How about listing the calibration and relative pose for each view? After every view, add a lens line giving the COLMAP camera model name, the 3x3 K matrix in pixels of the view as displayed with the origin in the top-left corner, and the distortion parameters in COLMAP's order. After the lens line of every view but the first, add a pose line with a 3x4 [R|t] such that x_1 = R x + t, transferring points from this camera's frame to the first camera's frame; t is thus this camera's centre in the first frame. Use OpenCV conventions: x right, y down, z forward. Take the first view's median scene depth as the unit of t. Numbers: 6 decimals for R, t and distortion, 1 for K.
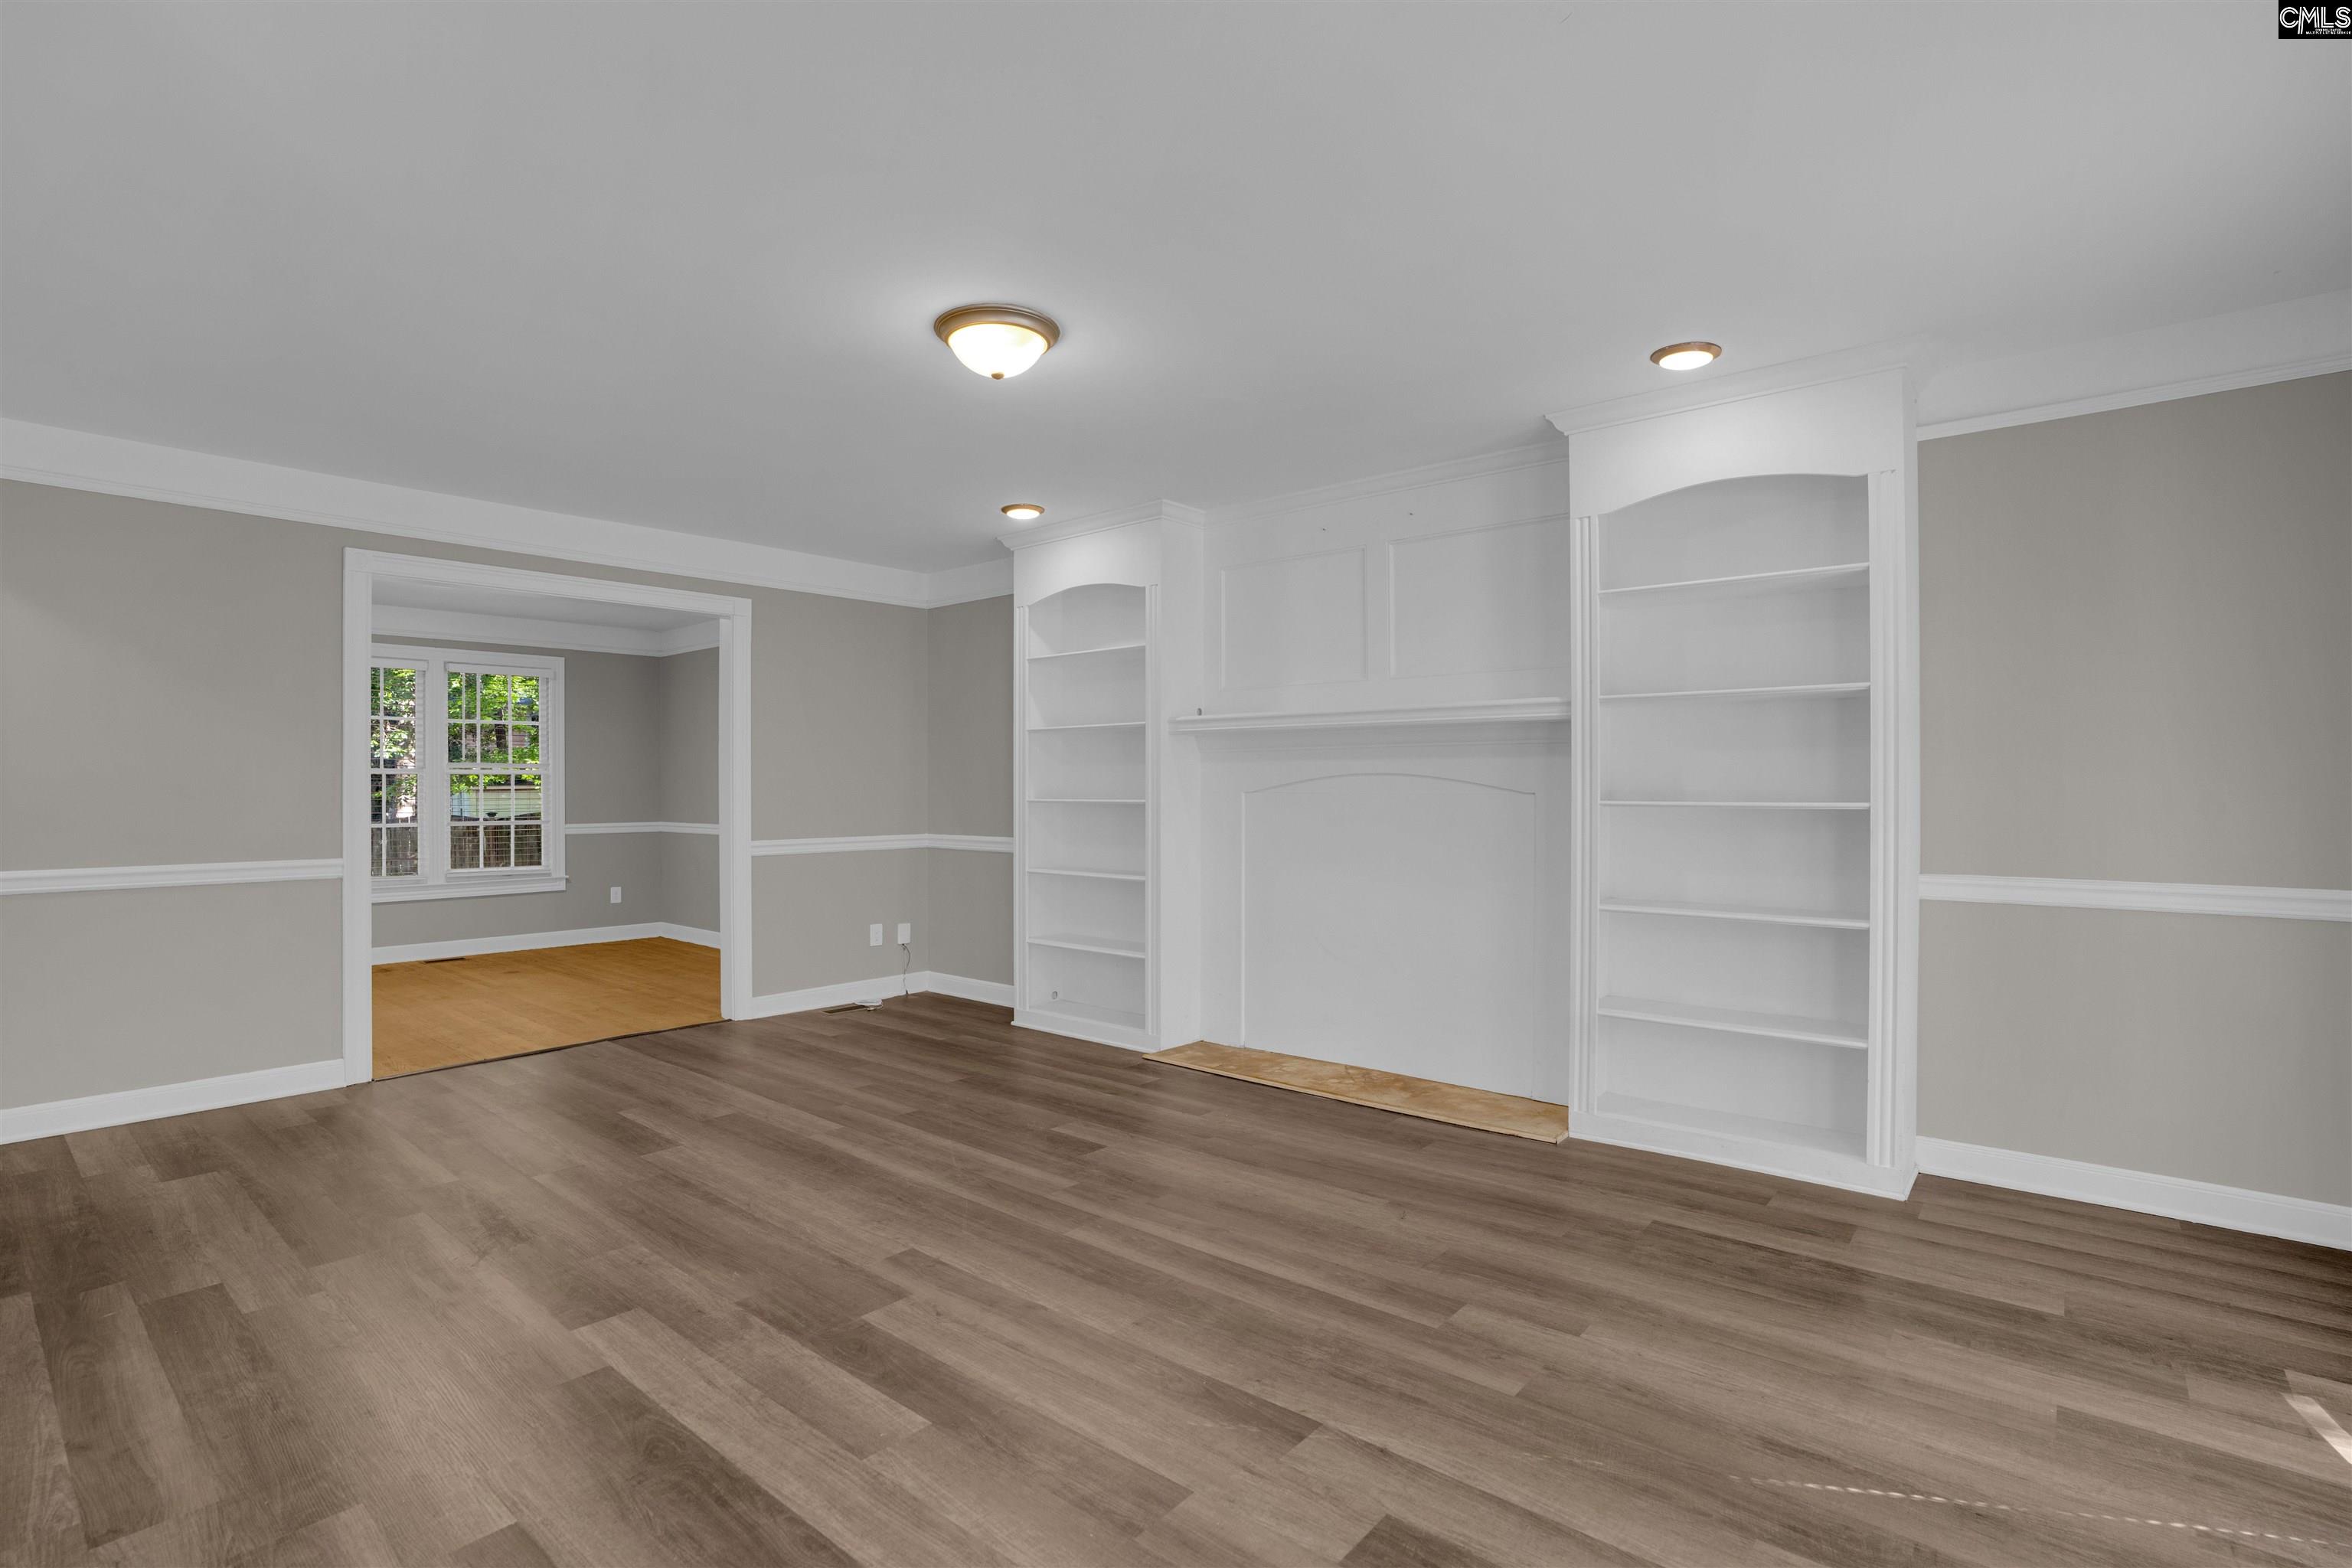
lens RADIAL K [[1093.2, 0, 1169.5], [0, 1093.2, 790.7], [0, 0, 1]] dist [-0.051063, 0.012742]
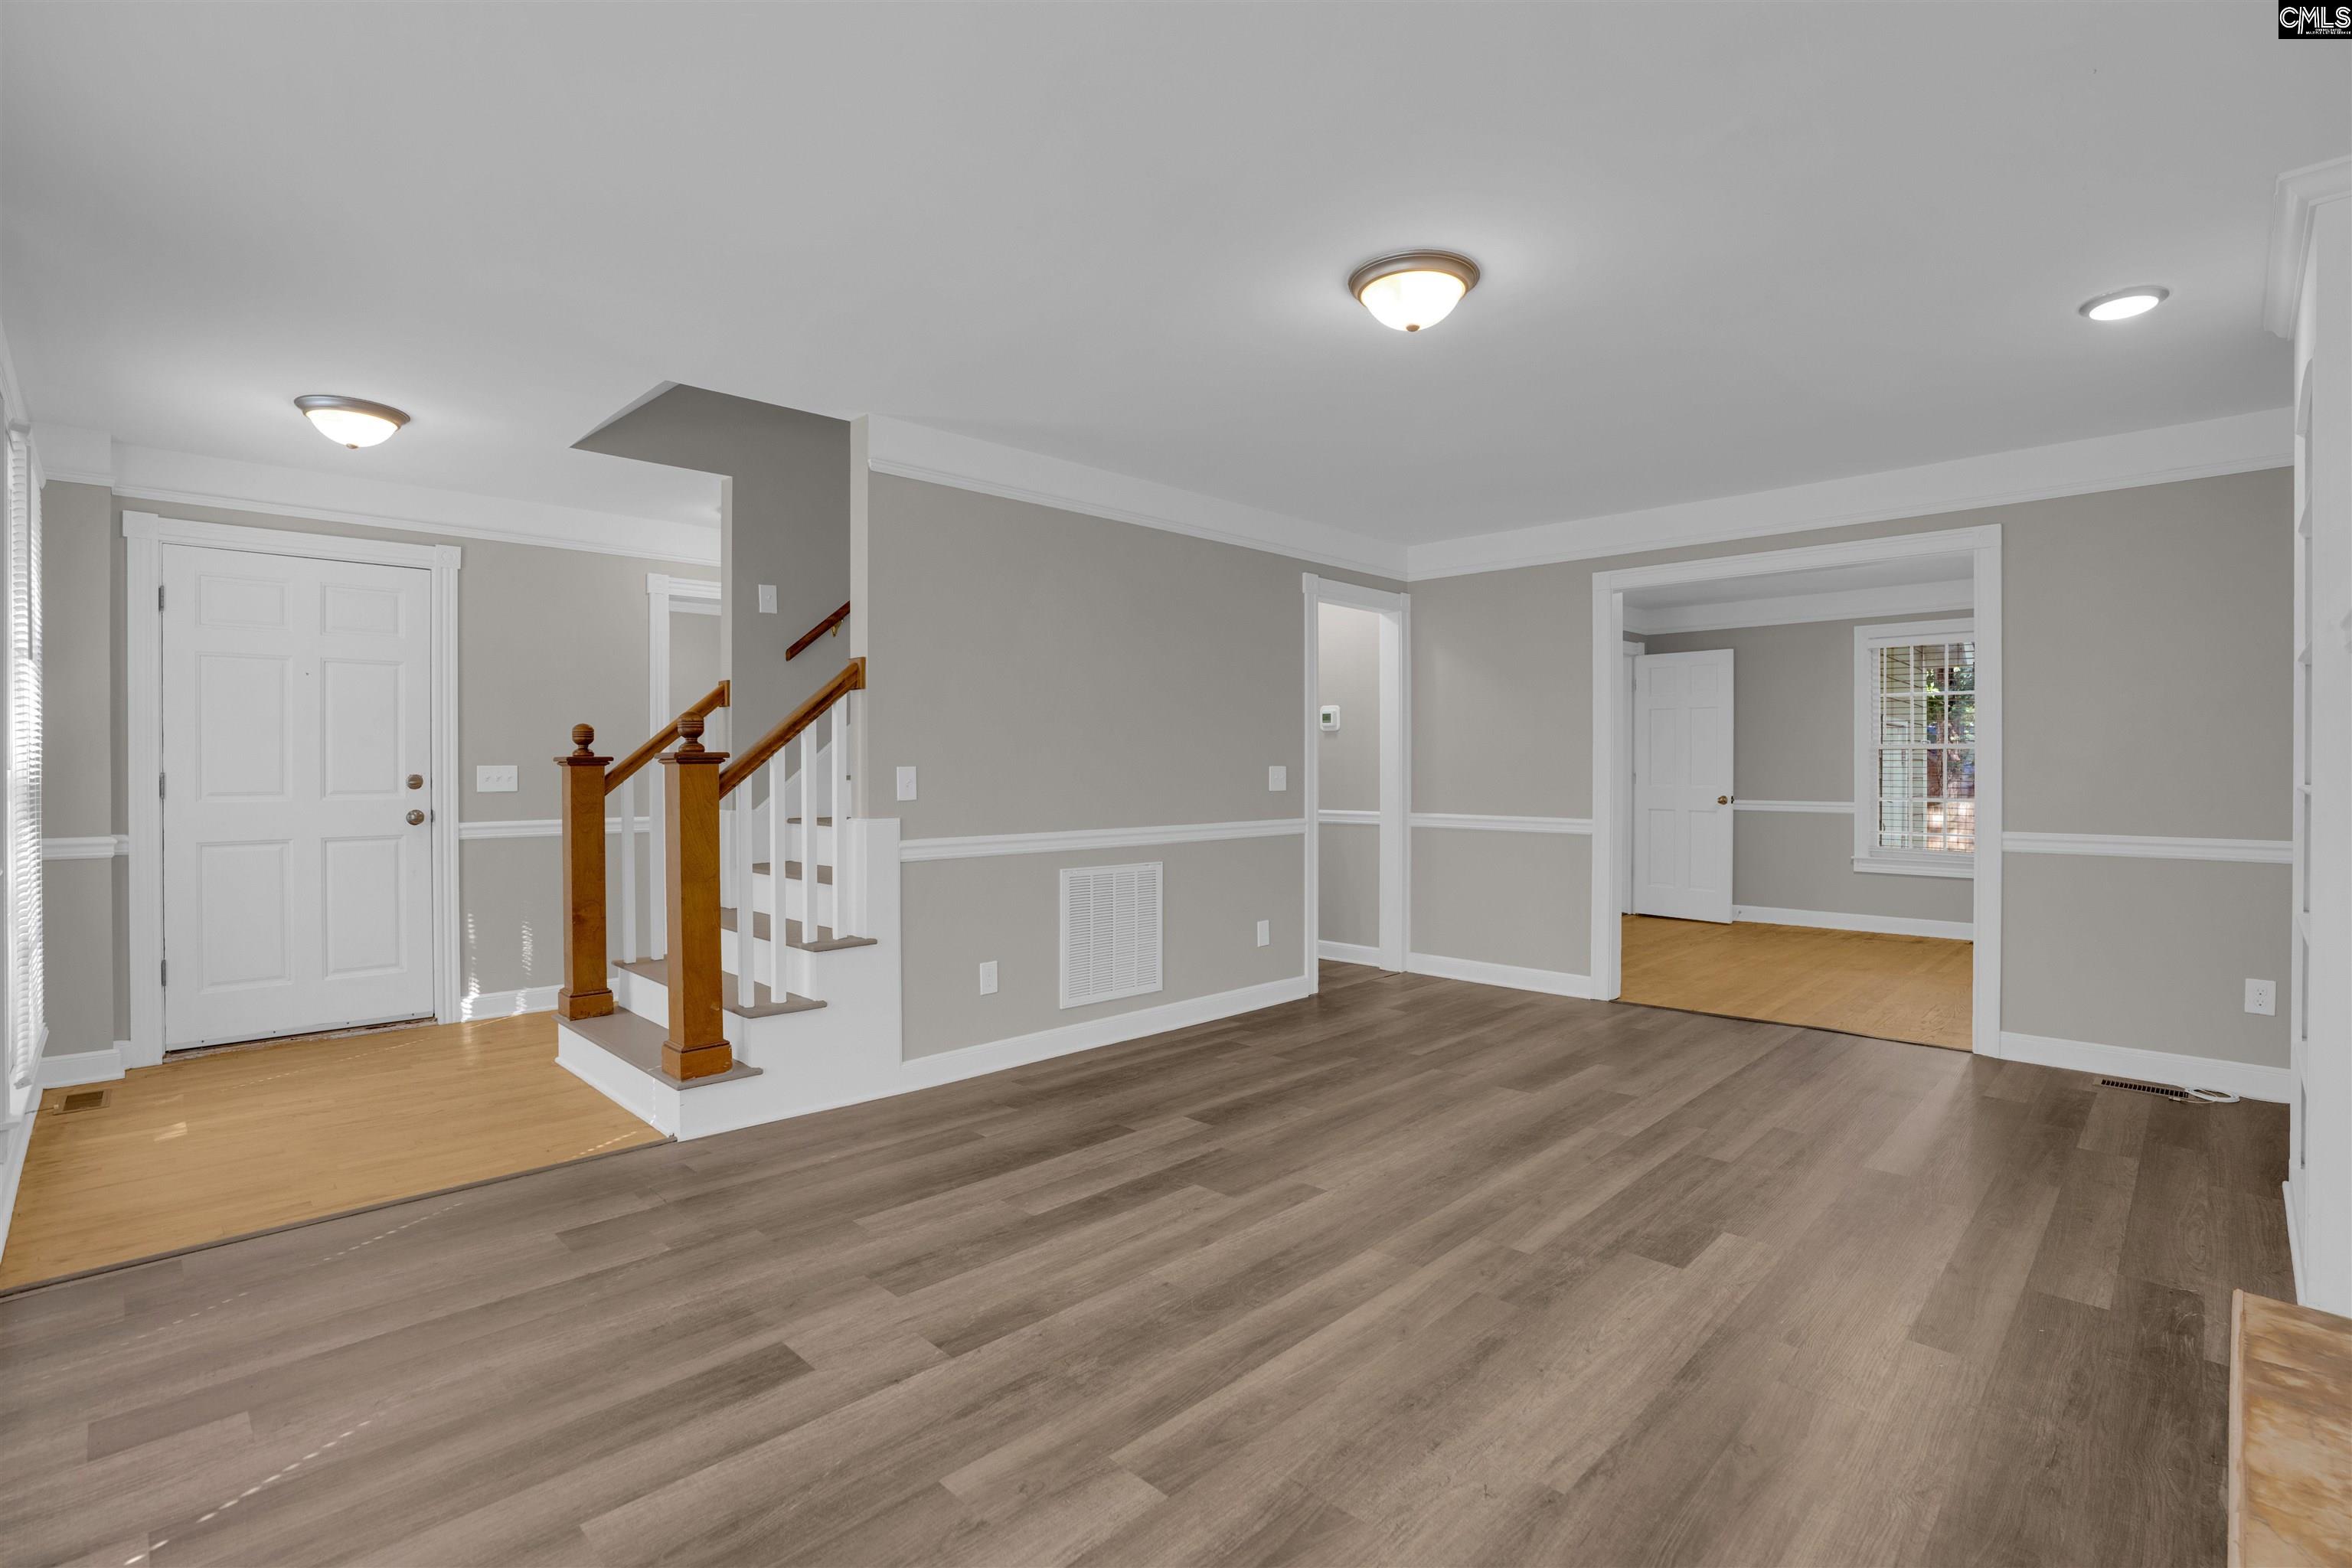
lens RADIAL K [[1095.0, 0, 1188.0], [0, 1095.0, 794.6], [0, 0, 1]] dist [-0.038098, 0.006251]
pose [[-0.067745, 0.028605, -0.997292, 0.714979], [0.004140, 0.999588, 0.028390, -0.007872], [0.997694, -0.002205, -0.067836, 0.778438]]
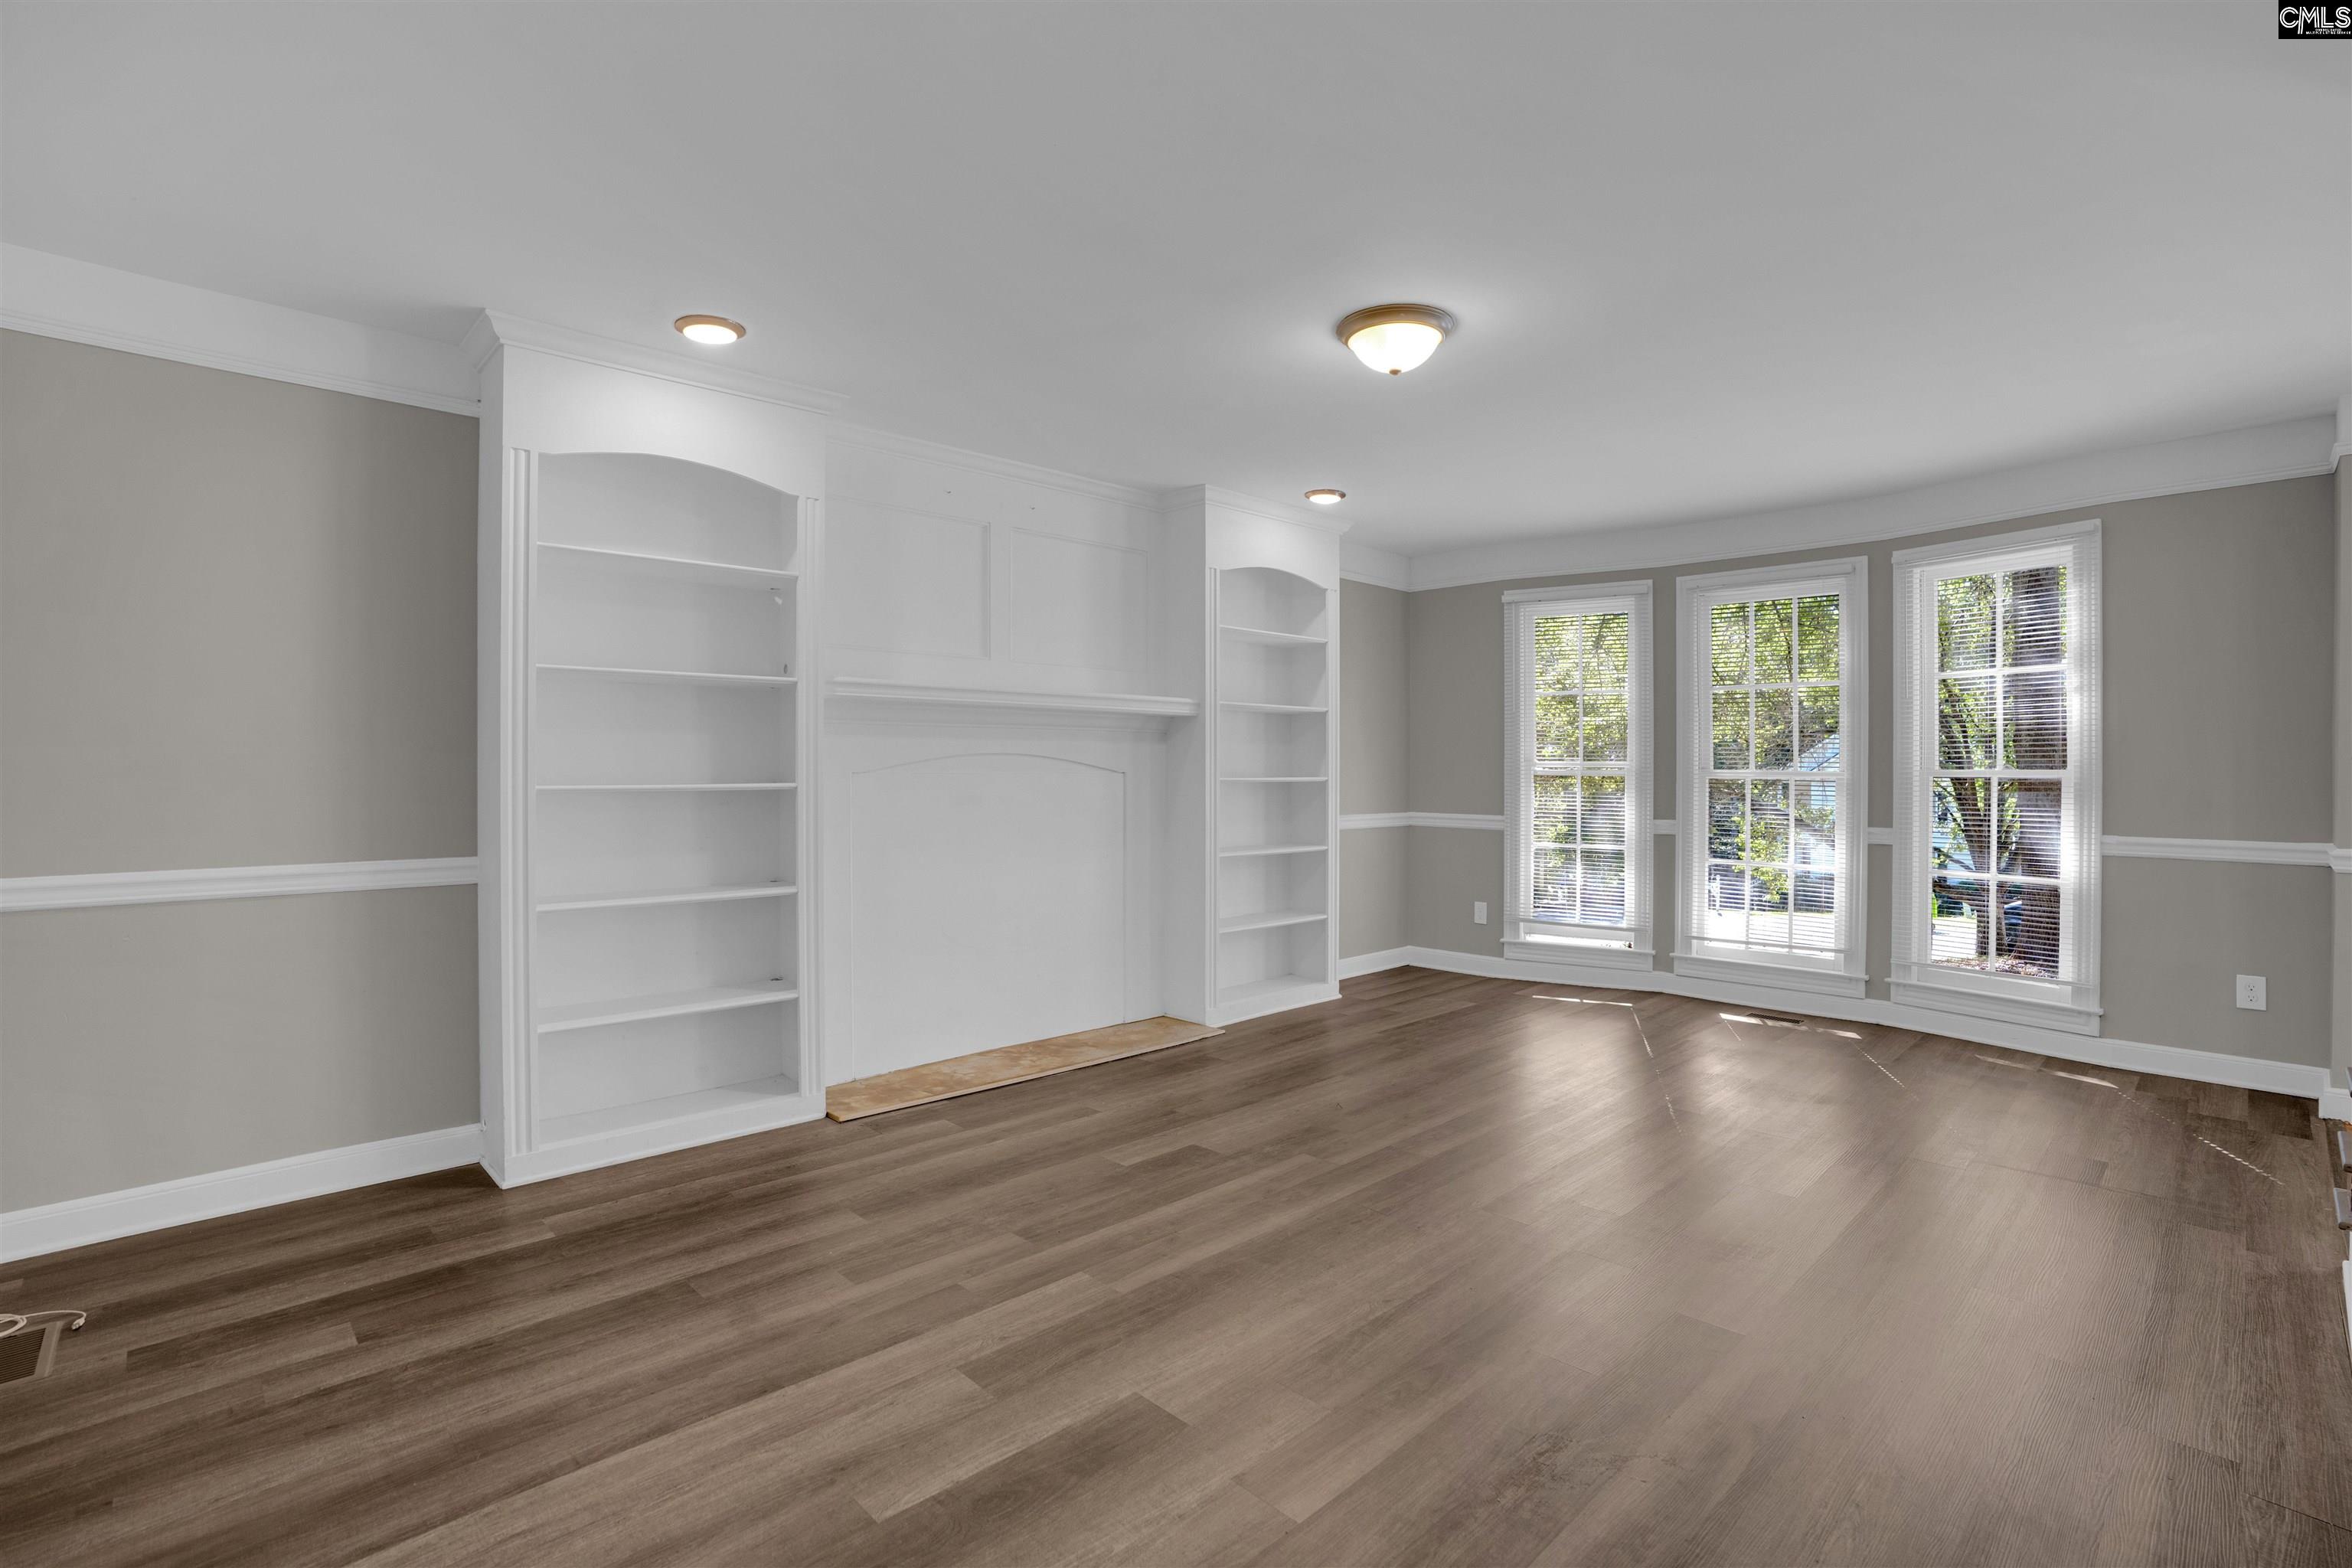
lens RADIAL K [[1119.0, 0, 1190.6], [0, 1119.0, 776.7], [0, 0, 1]] dist [-0.056272, 0.015565]
pose [[0.087364, -0.007823, 0.996146, -1.104580], [-0.000426, 0.999969, 0.007890, -0.003936], [-0.996176, -0.001114, 0.087358, 0.986569]]
